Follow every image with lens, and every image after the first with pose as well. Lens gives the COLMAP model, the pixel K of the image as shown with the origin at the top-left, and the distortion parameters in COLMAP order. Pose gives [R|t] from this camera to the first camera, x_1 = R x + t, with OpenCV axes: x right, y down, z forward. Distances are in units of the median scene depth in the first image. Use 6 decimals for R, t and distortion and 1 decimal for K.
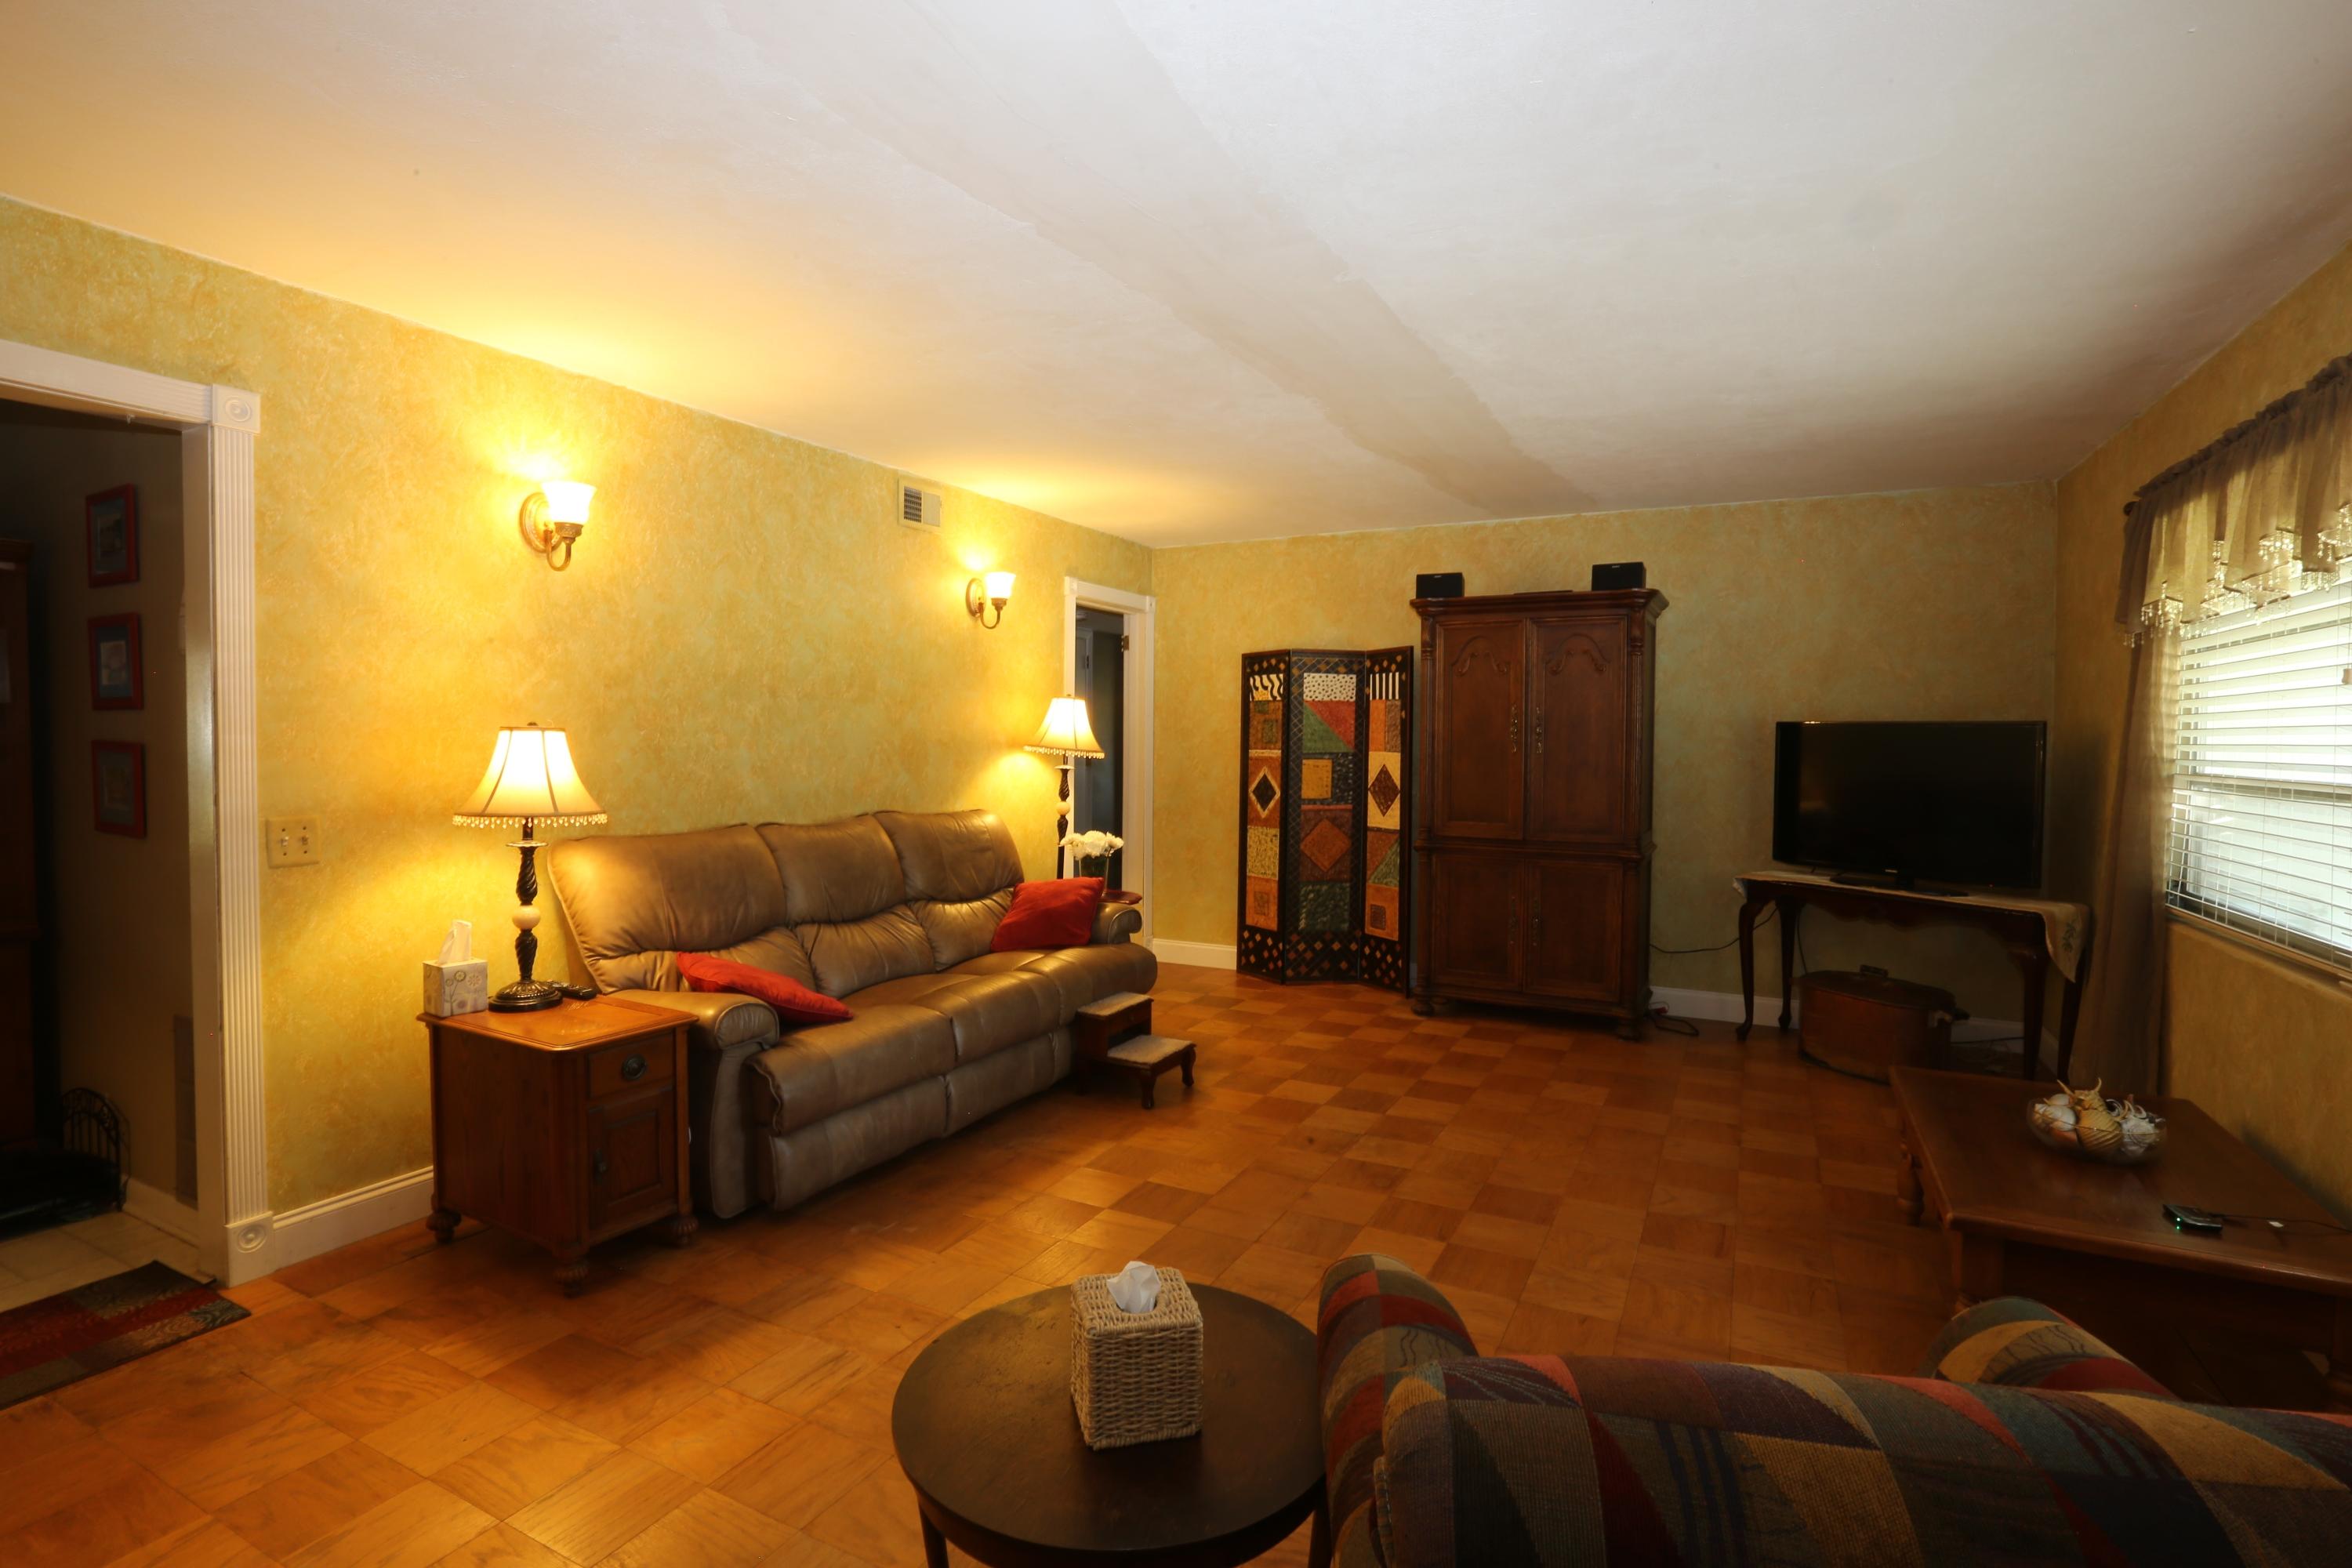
lens RADIAL K [[1137.8, 0, 1159.2], [0, 1137.8, 761.6], [0, 0, 1]] dist [-0.040922, 0.013721]
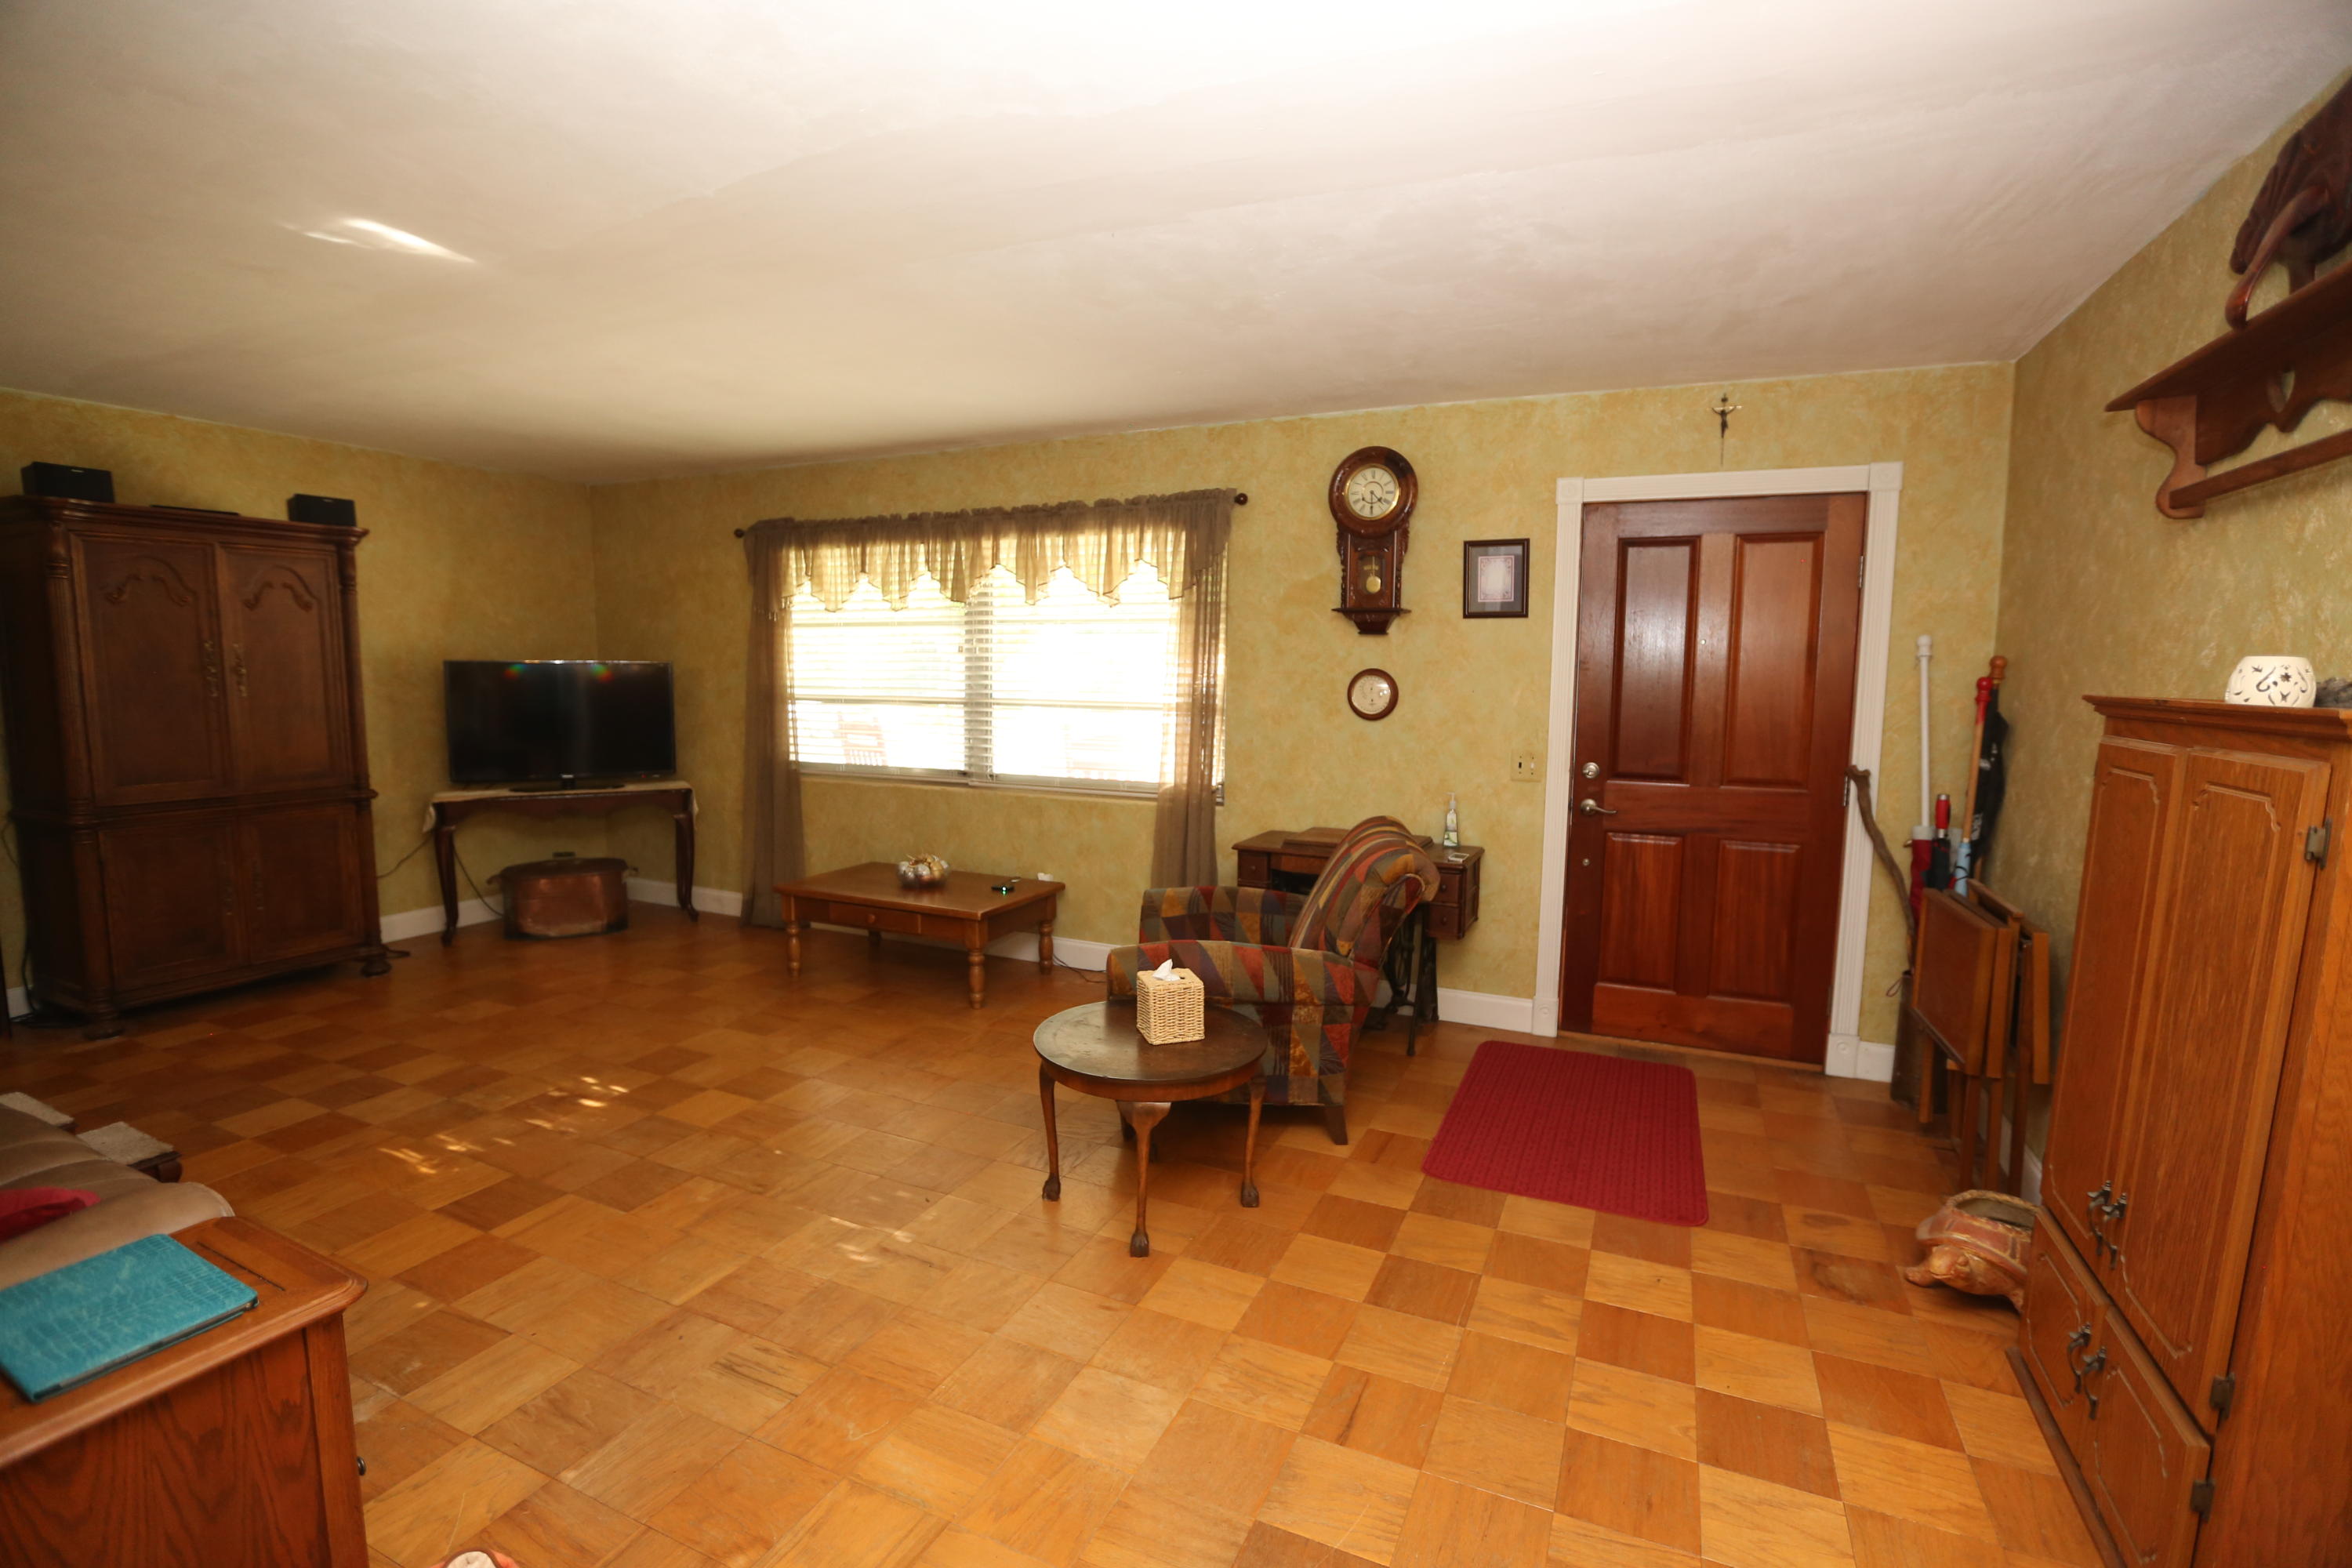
lens RADIAL K [[1081.8, 0, 1186.5], [0, 1081.8, 784.5], [0, 0, 1]] dist [-0.037999, 0.004537]
pose [[-0.058100, -0.120177, 0.991051, -0.513946], [0.013780, 0.992537, 0.121165, -0.027865], [-0.998216, 0.020697, -0.056011, 0.293876]]
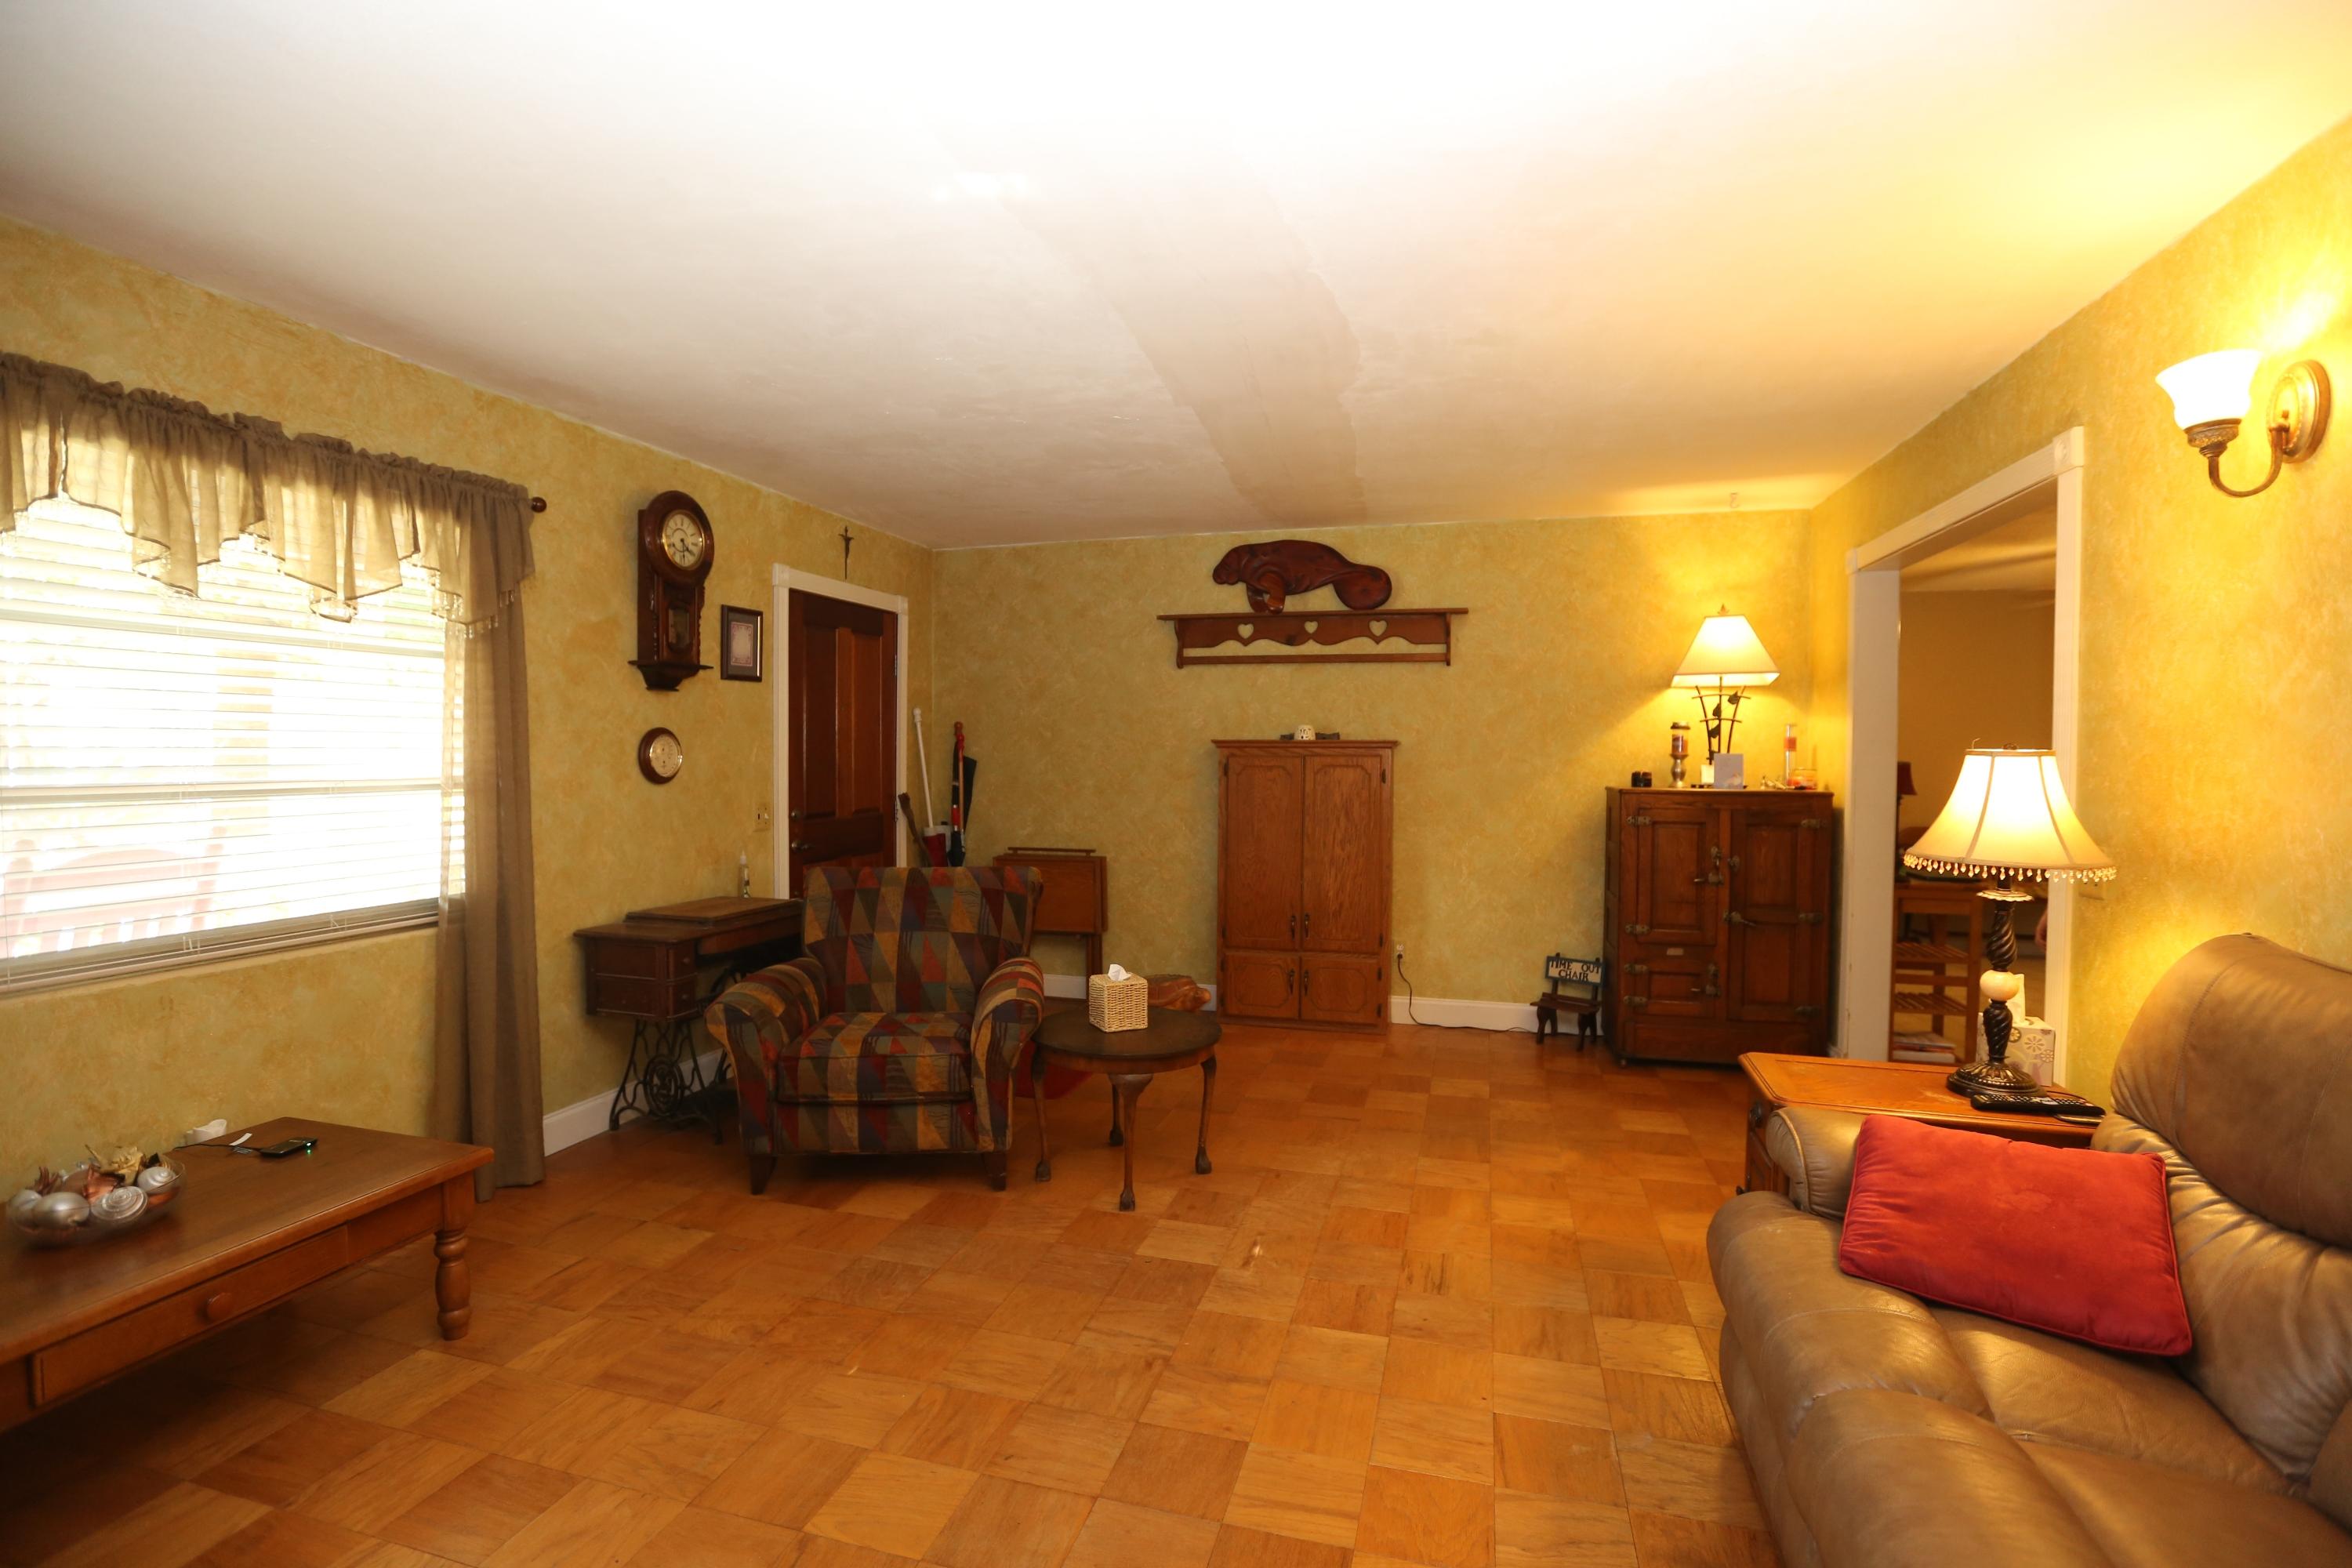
lens RADIAL K [[1081.8, 0, 1175.7], [0, 1081.8, 790.0], [0, 0, 1]] dist [-0.037999, 0.004537]
pose [[-0.976045, -0.003787, -0.217537, 0.100322], [-0.016972, 0.998127, 0.058772, -0.020515], [0.216907, 0.061056, -0.974281, 0.897514]]
